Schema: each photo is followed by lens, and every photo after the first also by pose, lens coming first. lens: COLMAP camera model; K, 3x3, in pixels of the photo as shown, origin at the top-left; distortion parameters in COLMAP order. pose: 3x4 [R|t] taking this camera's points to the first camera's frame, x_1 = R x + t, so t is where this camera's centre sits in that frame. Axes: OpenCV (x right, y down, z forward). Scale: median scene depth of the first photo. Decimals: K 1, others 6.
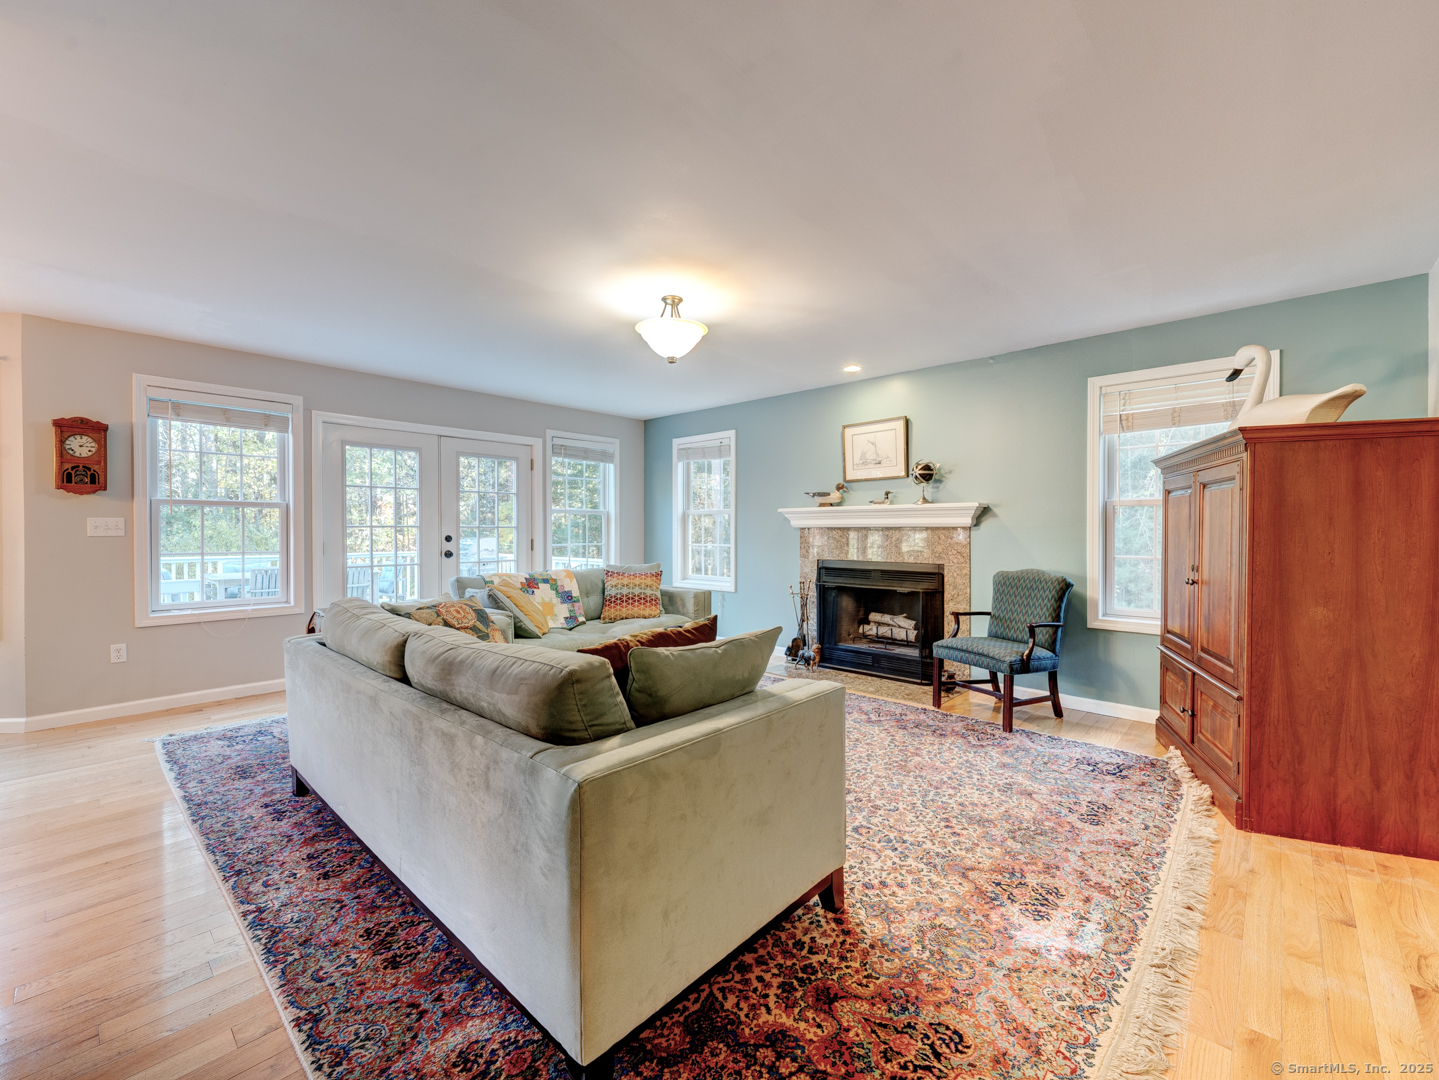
lens RADIAL K [[590.5, 0, 749.5], [0, 590.5, 539.0], [0, 0, 1]] dist [-0.038136, 0.000004]
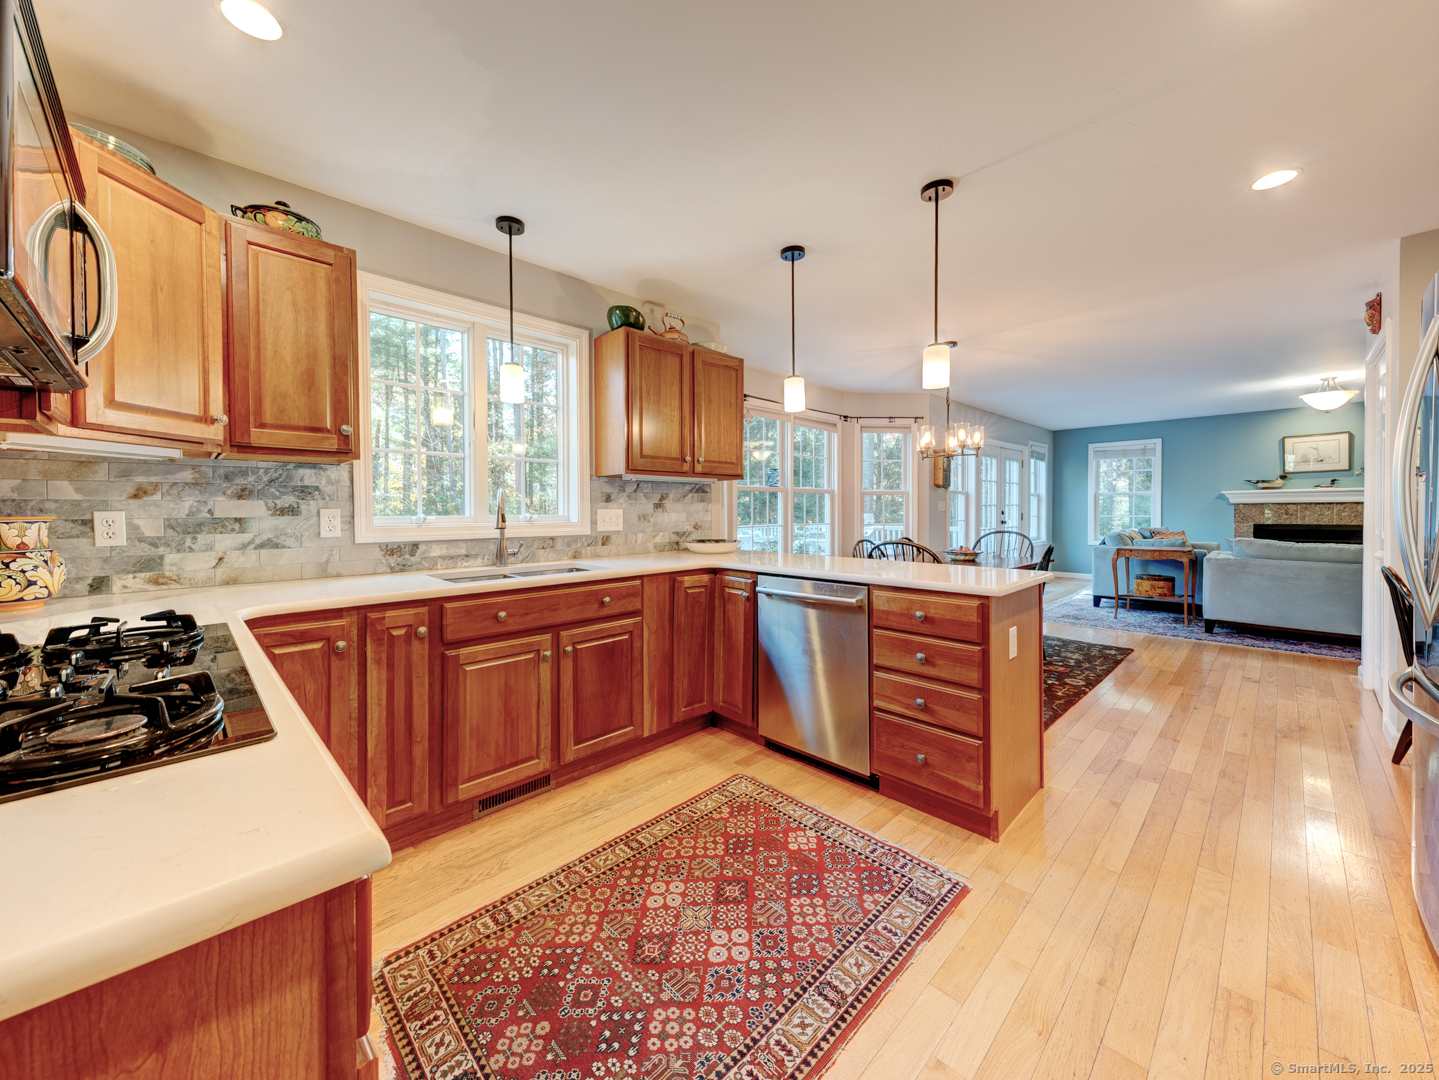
lens RADIAL K [[548.4, 0, 711.3], [0, 548.4, 516.9], [0, 0, 1]] dist [0.021045, -0.007800]
pose [[0.996222, -0.009013, -0.086375, -1.222557], [0.009137, 0.999958, 0.001038, 0.002359], [0.086362, -0.001823, 0.996262, -0.587491]]
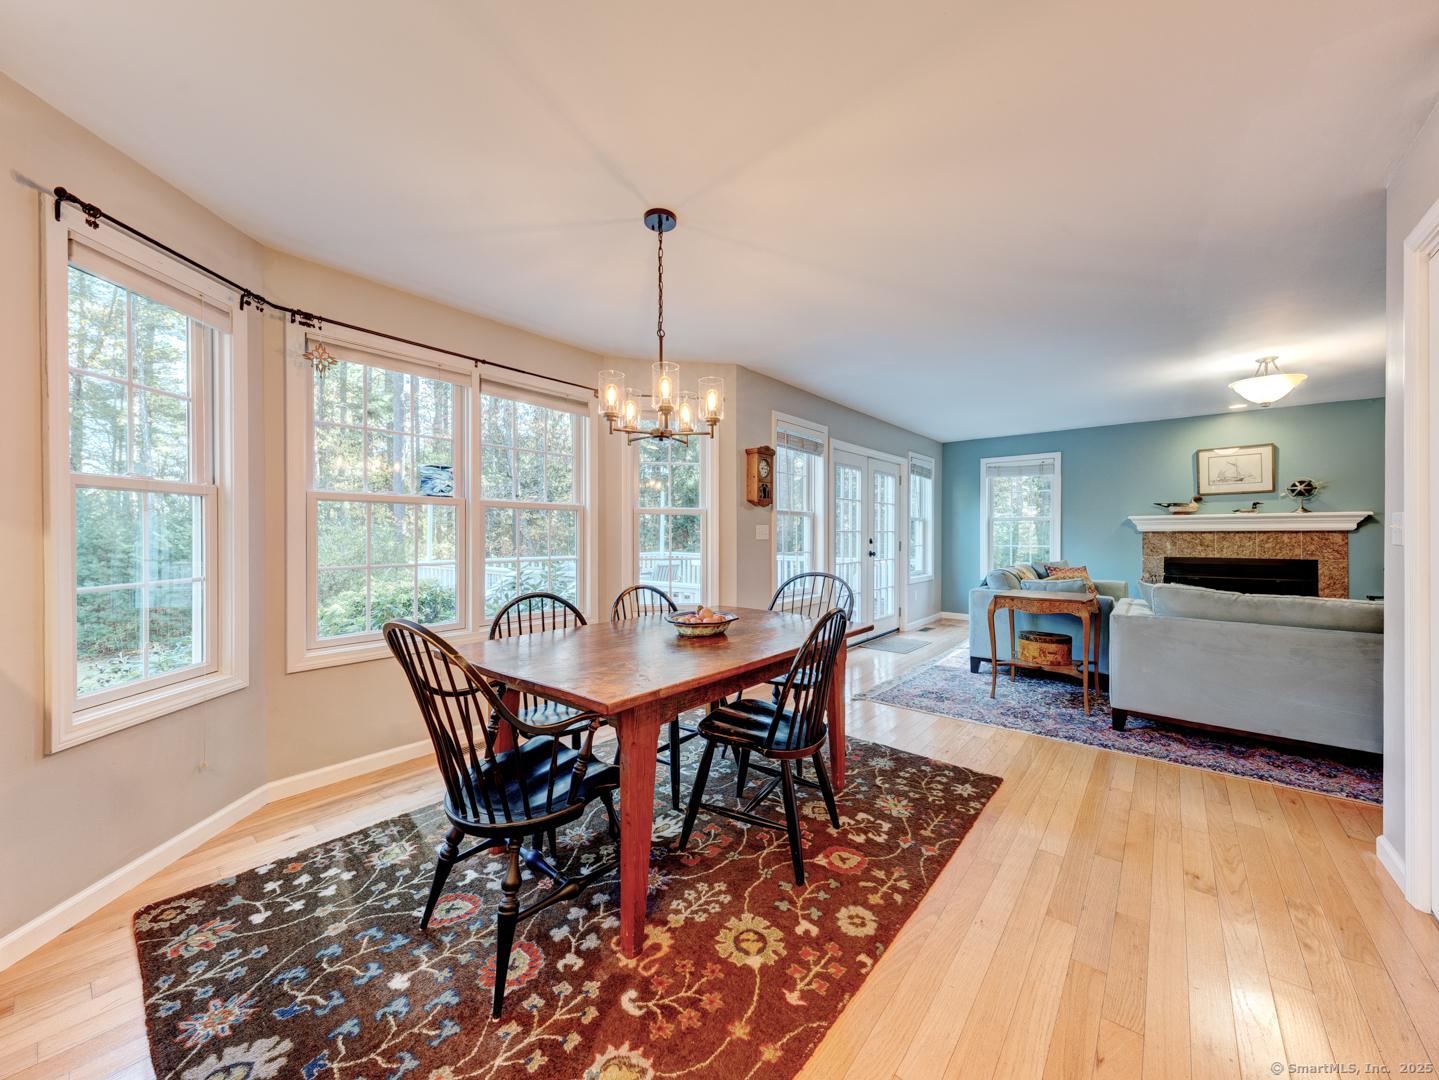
lens RADIAL K [[546.9, 0, 714.2], [0, 546.9, 533.7], [0, 0, 1]] dist [0.009393, -0.000182]
pose [[0.999807, -0.003793, 0.019266, -0.903922], [0.004040, 0.999910, -0.012787, -0.003348], [-0.019215, 0.012862, 0.999733, -0.154965]]
